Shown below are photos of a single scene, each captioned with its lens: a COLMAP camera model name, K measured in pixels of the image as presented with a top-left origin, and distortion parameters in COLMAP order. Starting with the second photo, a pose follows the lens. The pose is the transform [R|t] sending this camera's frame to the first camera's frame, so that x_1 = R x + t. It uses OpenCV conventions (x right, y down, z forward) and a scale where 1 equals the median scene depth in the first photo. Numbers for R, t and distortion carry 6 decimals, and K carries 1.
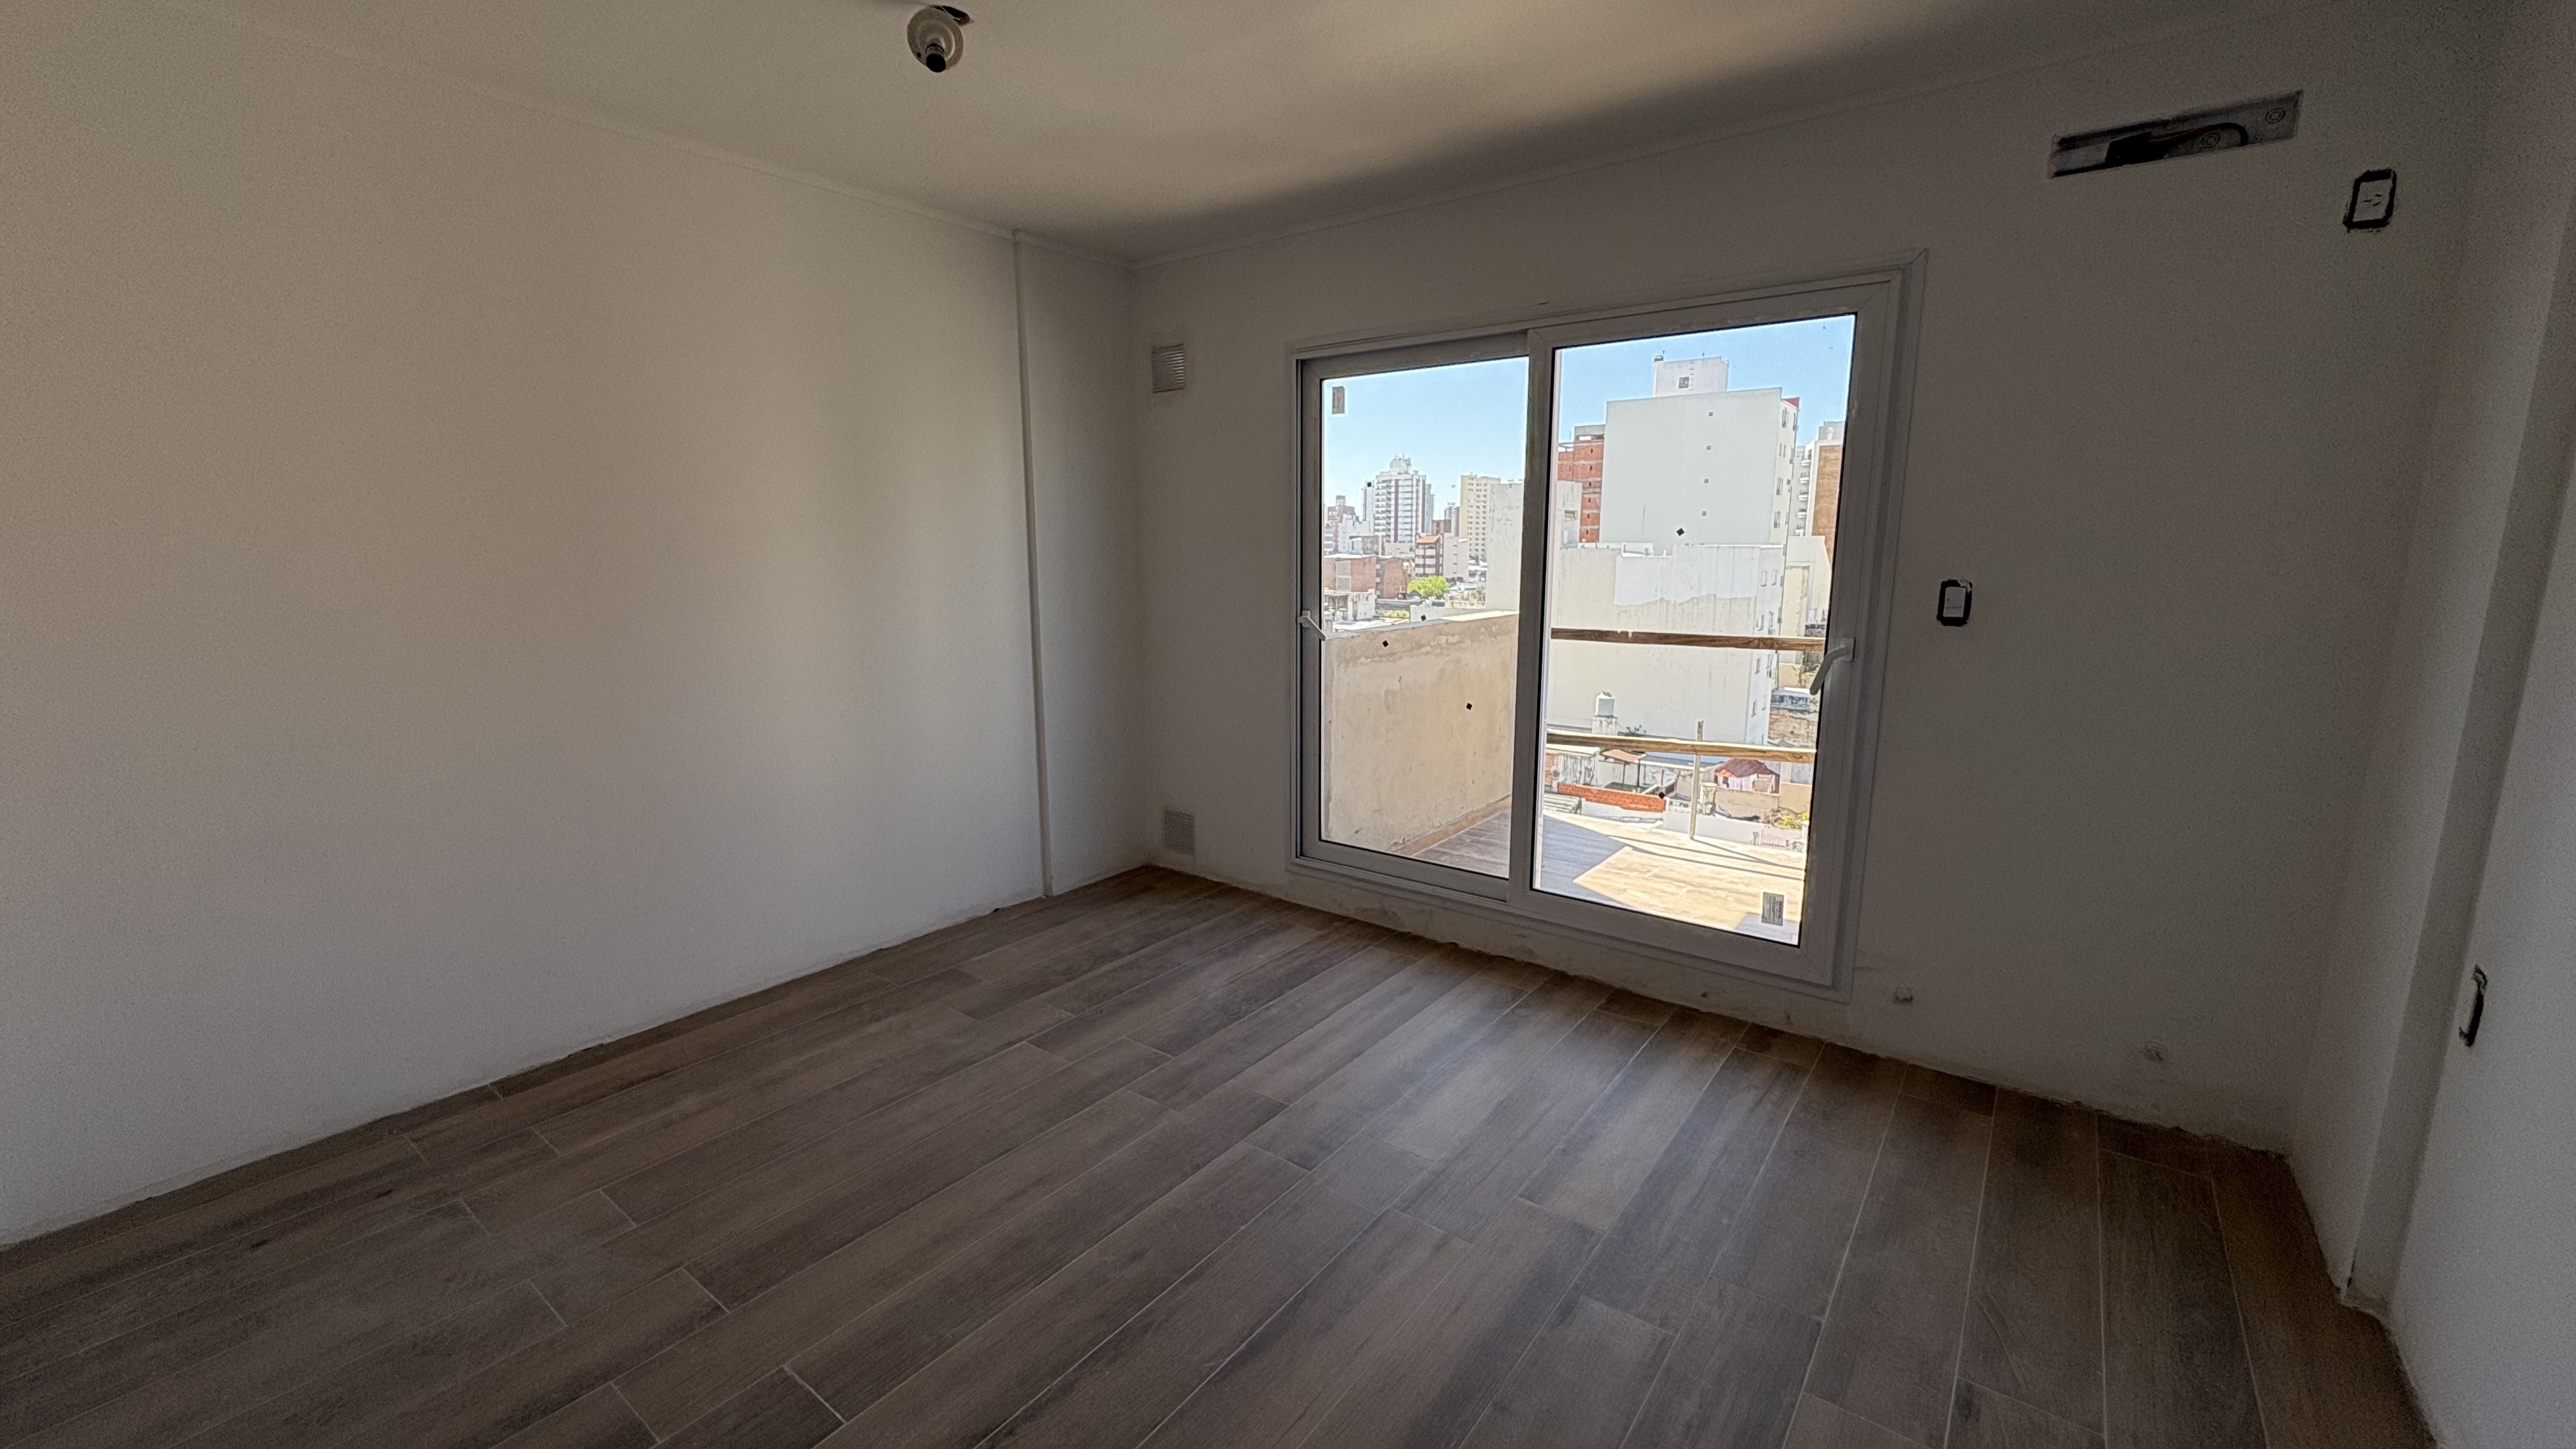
lens RADIAL K [[1025.1, 0, 1288.1], [0, 1025.1, 725.6], [0, 0, 1]] dist [0.000271, 0.000040]
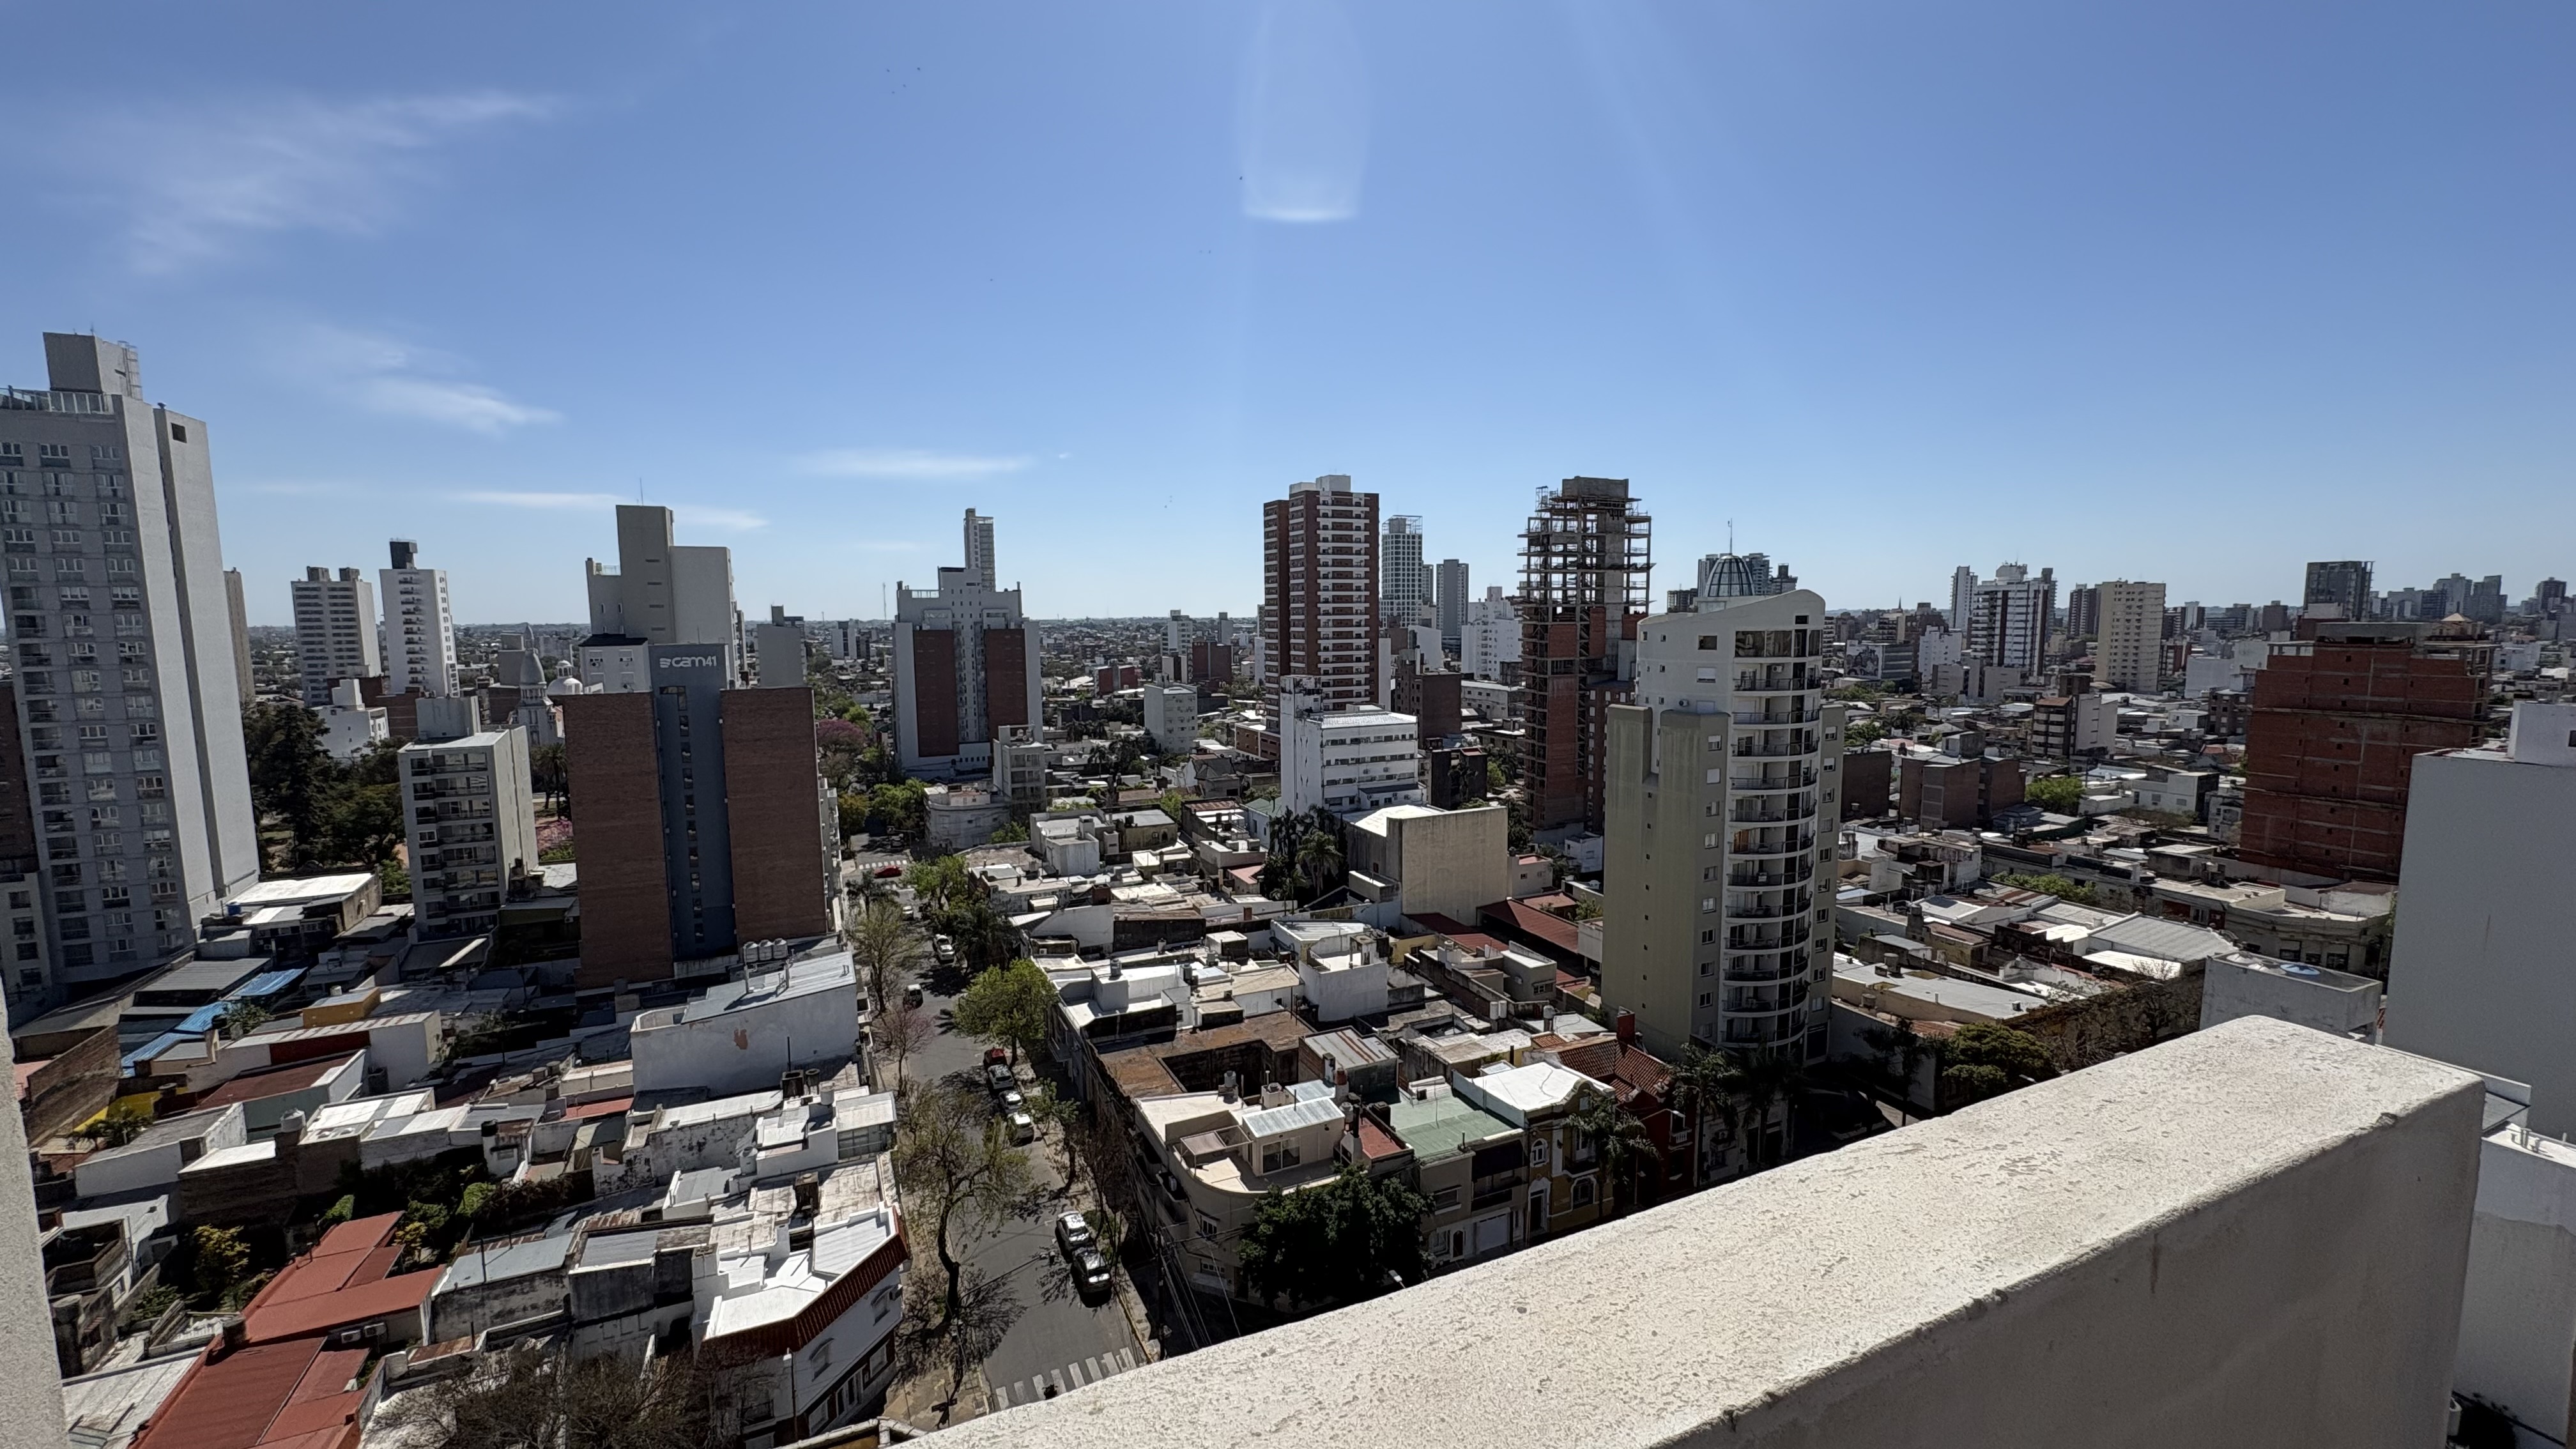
lens RADIAL K [[1025.1, 0, 1288.6], [0, 1025.1, 724.8], [0, 0, 1]] dist [0.000271, 0.000040]
pose [[0.879375, 0.045779, -0.473923, -0.776777], [-0.077394, 0.995873, -0.047409, -6.176022], [0.469797, 0.078369, 0.879289, 0.690250]]
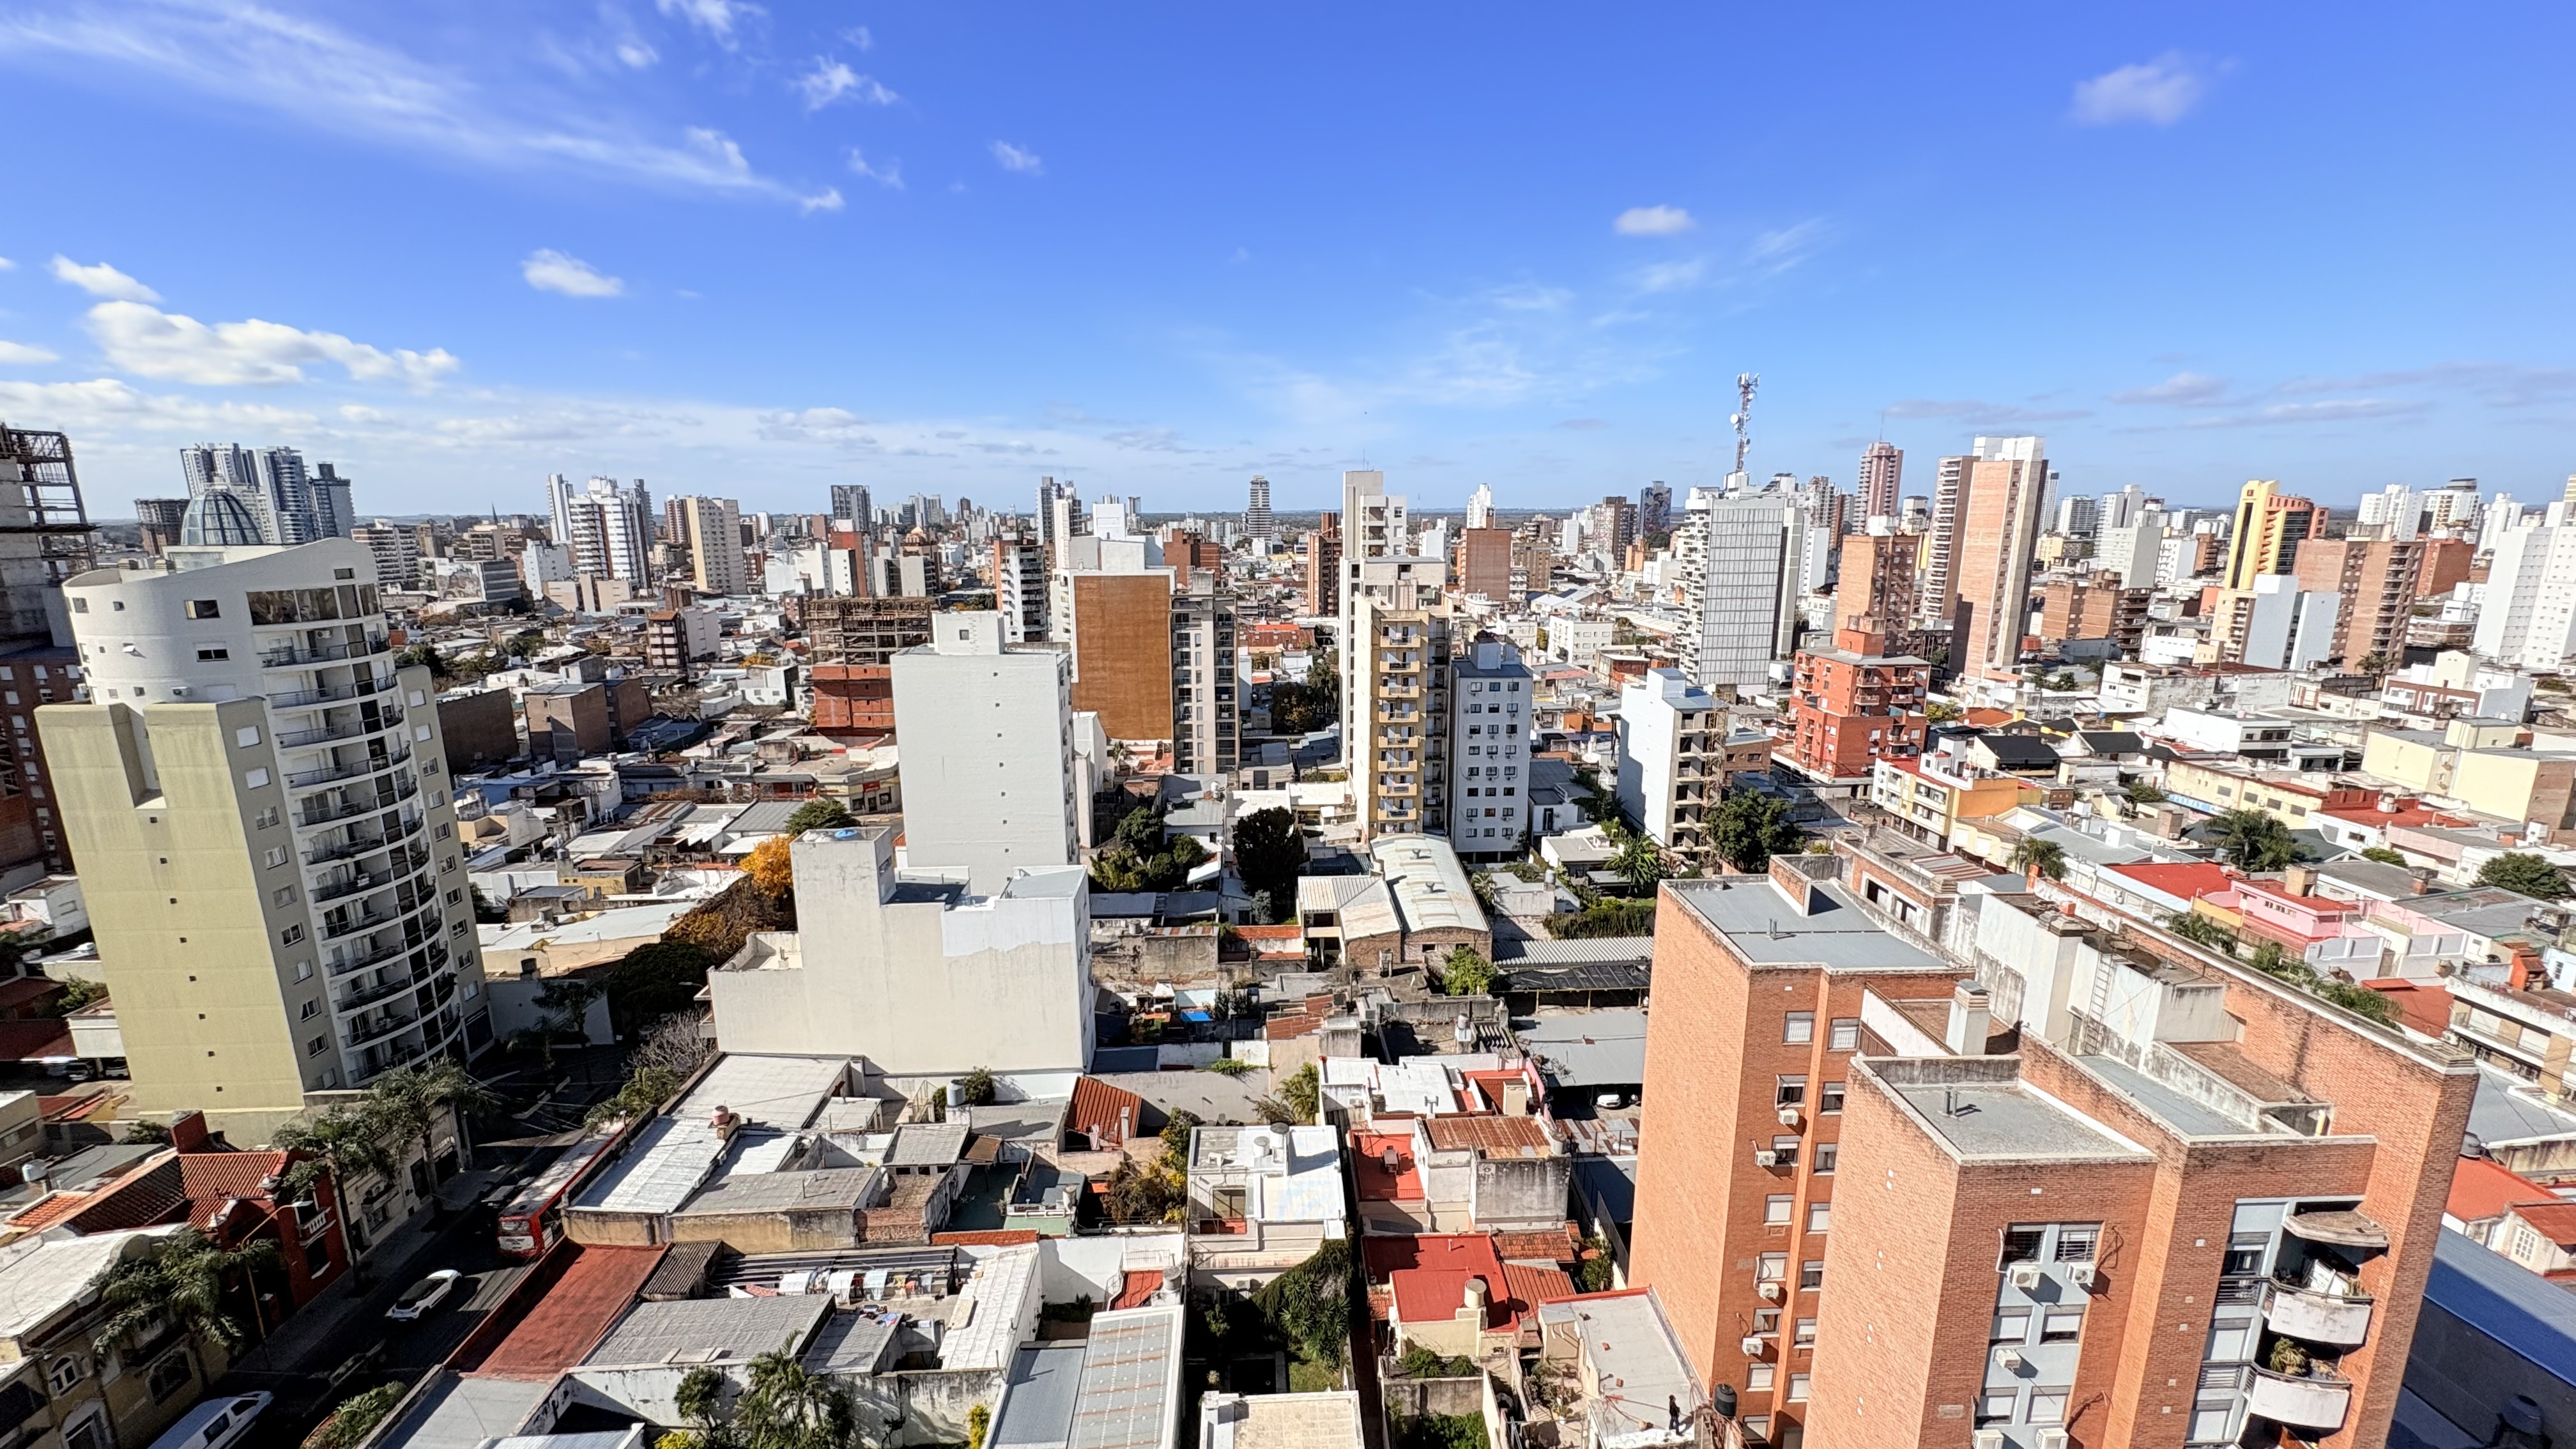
lens RADIAL K [[1025.1, 0, 1288.6], [0, 1025.1, 725.3], [0, 0, 1]] dist [0.000271, 0.000040]
pose [[0.773227, -0.131451, 0.620355, -0.287701], [0.114582, 0.991138, 0.067200, -6.875635], [-0.623691, 0.019121, 0.781437, -0.086992]]
